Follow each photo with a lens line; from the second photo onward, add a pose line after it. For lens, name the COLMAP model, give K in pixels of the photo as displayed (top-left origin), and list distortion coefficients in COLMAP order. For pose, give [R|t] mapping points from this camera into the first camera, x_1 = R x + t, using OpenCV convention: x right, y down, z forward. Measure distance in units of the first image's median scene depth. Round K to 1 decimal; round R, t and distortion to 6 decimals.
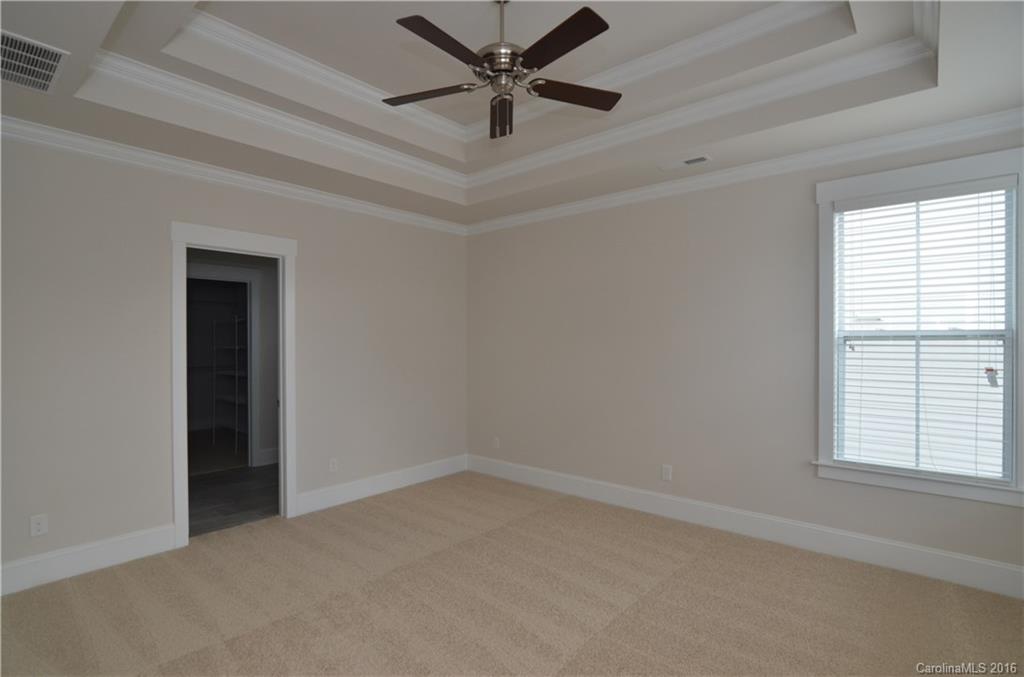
lens RADIAL K [[461.4, 0, 513.8], [0, 461.4, 337.2], [0, 0, 1]] dist [0.000476, -0.000078]
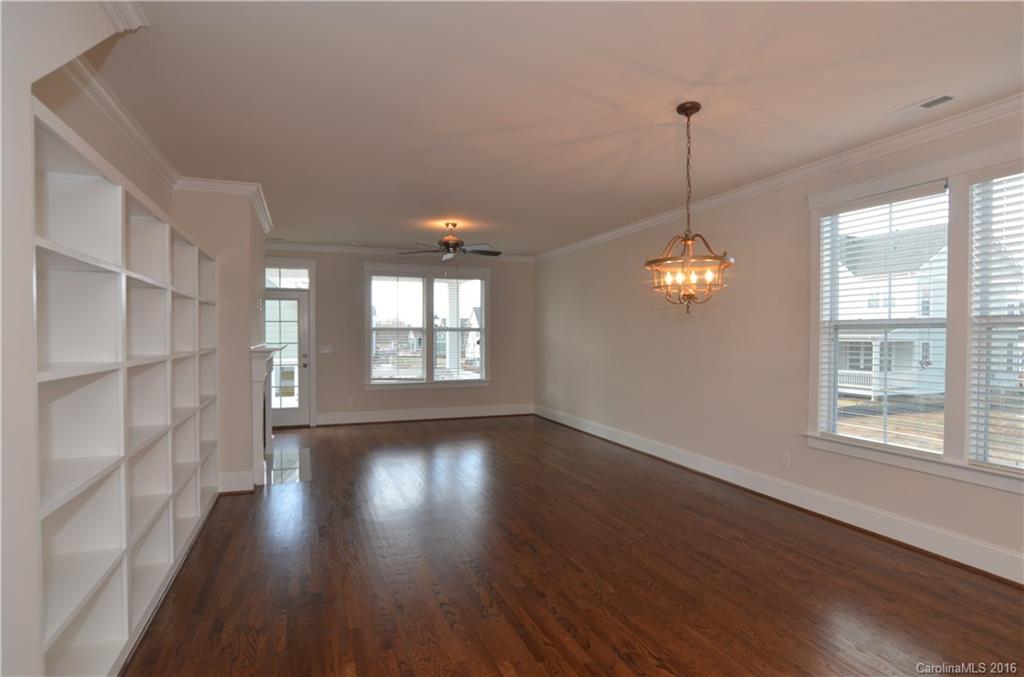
lens RADIAL K [[533.4, 0, 506.9], [0, 533.4, 336.5], [0, 0, 1]] dist [0.023911, 0.000559]
pose [[0.859052, 0.000848, -0.511887, 0.744208], [0.008162, 0.999849, 0.015356, -0.000766], [0.511823, -0.017370, 0.858915, -0.584473]]
